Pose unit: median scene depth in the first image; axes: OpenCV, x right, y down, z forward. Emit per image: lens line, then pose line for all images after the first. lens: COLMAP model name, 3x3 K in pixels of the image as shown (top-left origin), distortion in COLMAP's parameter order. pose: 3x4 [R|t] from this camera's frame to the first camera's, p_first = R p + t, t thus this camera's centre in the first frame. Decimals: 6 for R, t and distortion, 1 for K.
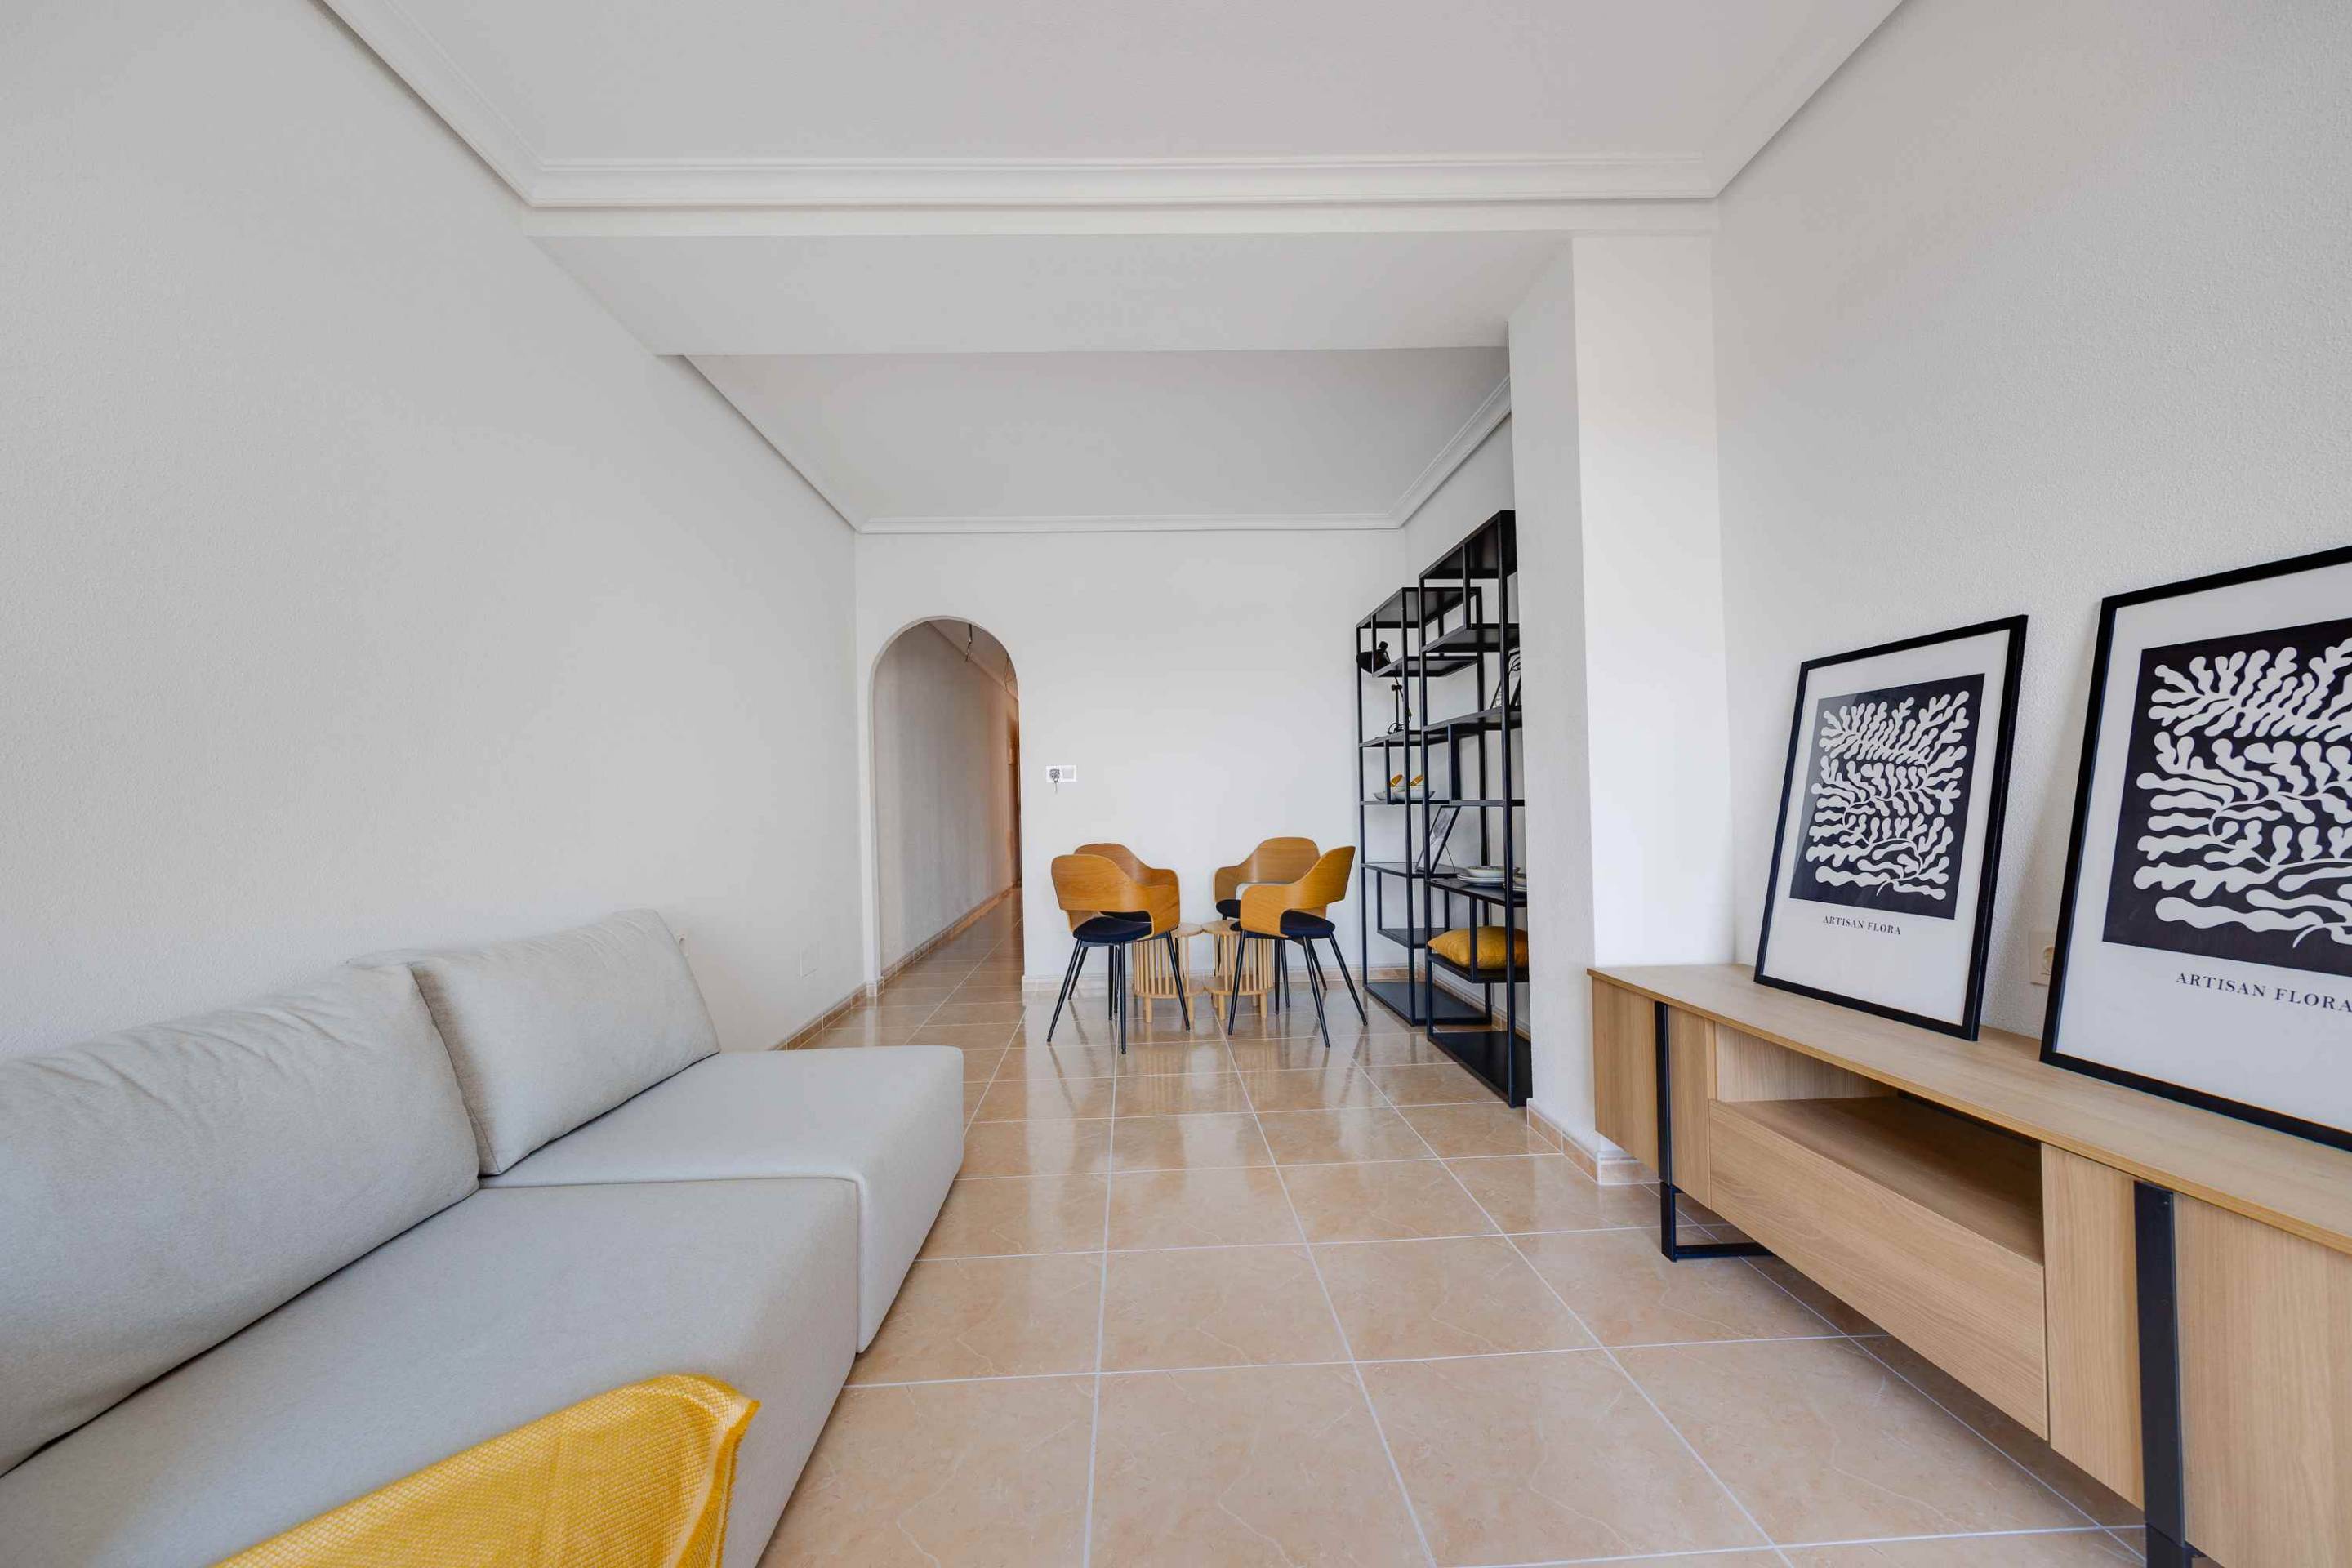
lens RADIAL K [[950.6, 0, 1176.0], [0, 950.6, 784.0], [0, 0, 1]] dist [0.000399, 0.000049]
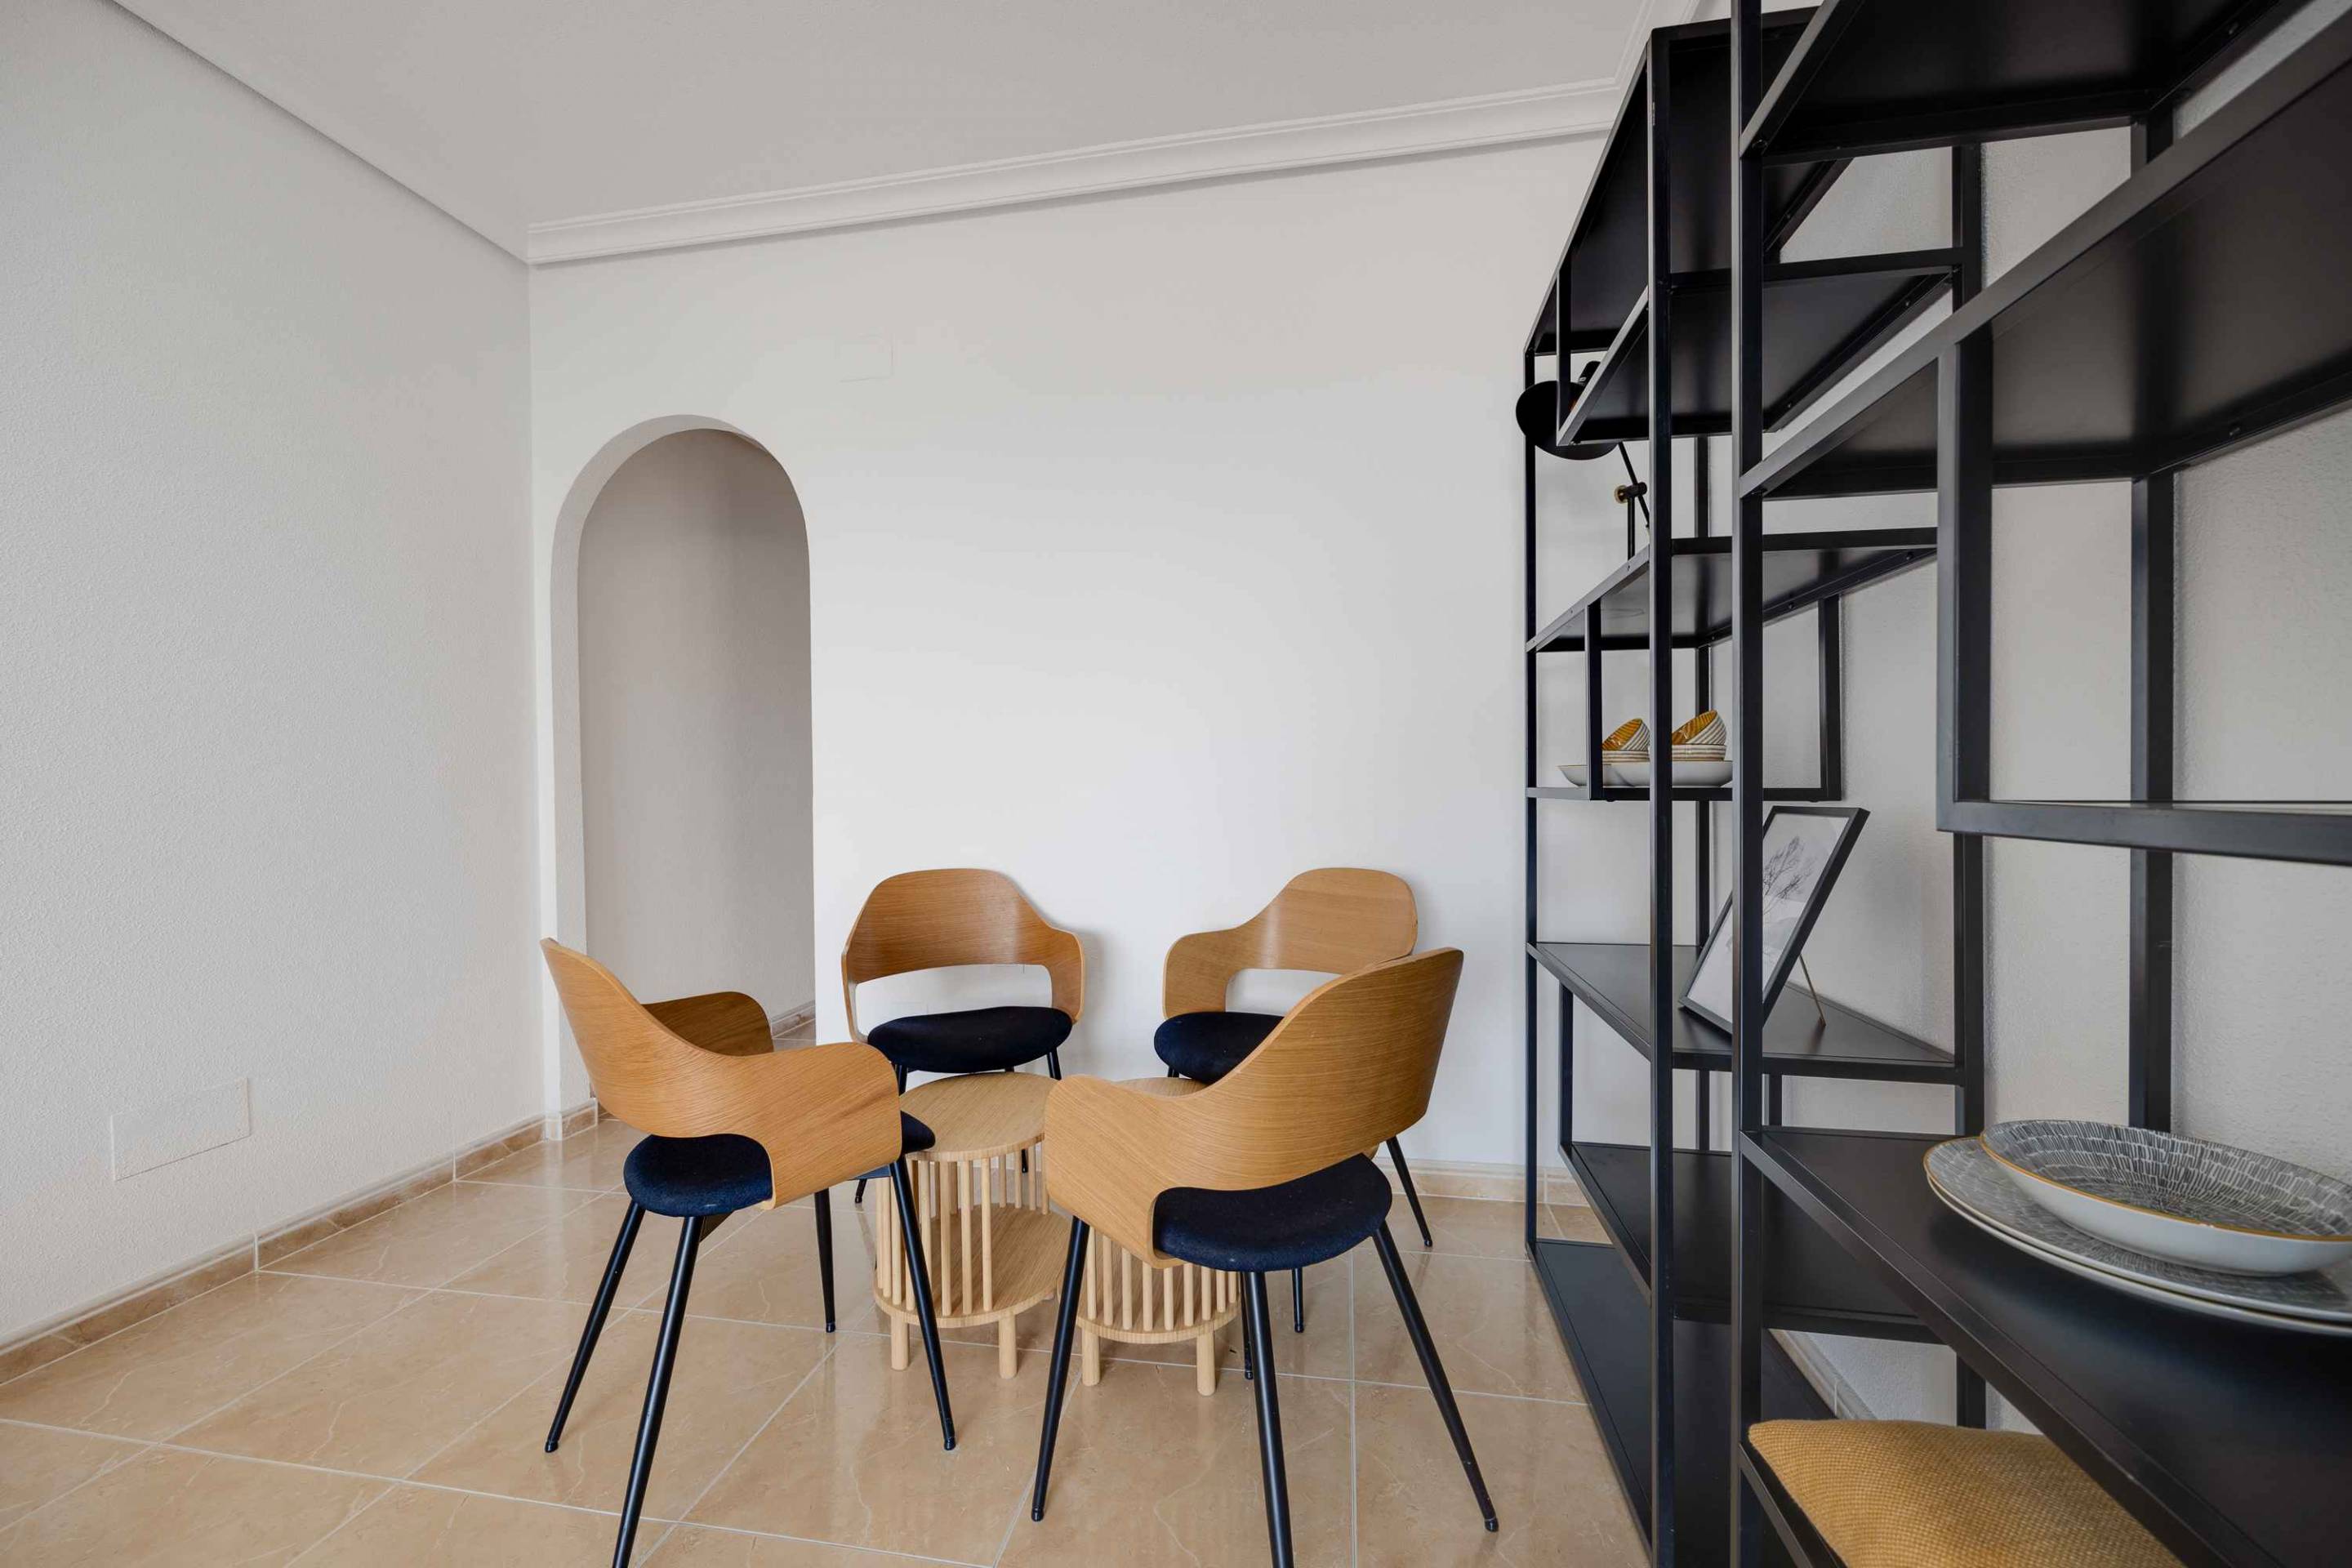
lens RADIAL K [[950.6, 0, 1176.0], [0, 950.6, 784.0], [0, 0, 1]] dist [0.000399, 0.000049]
pose [[0.976926, 0.016134, -0.212969, 0.136645], [-0.011281, 0.999649, 0.023985, 0.008332], [0.213281, -0.021029, 0.976764, 0.586438]]
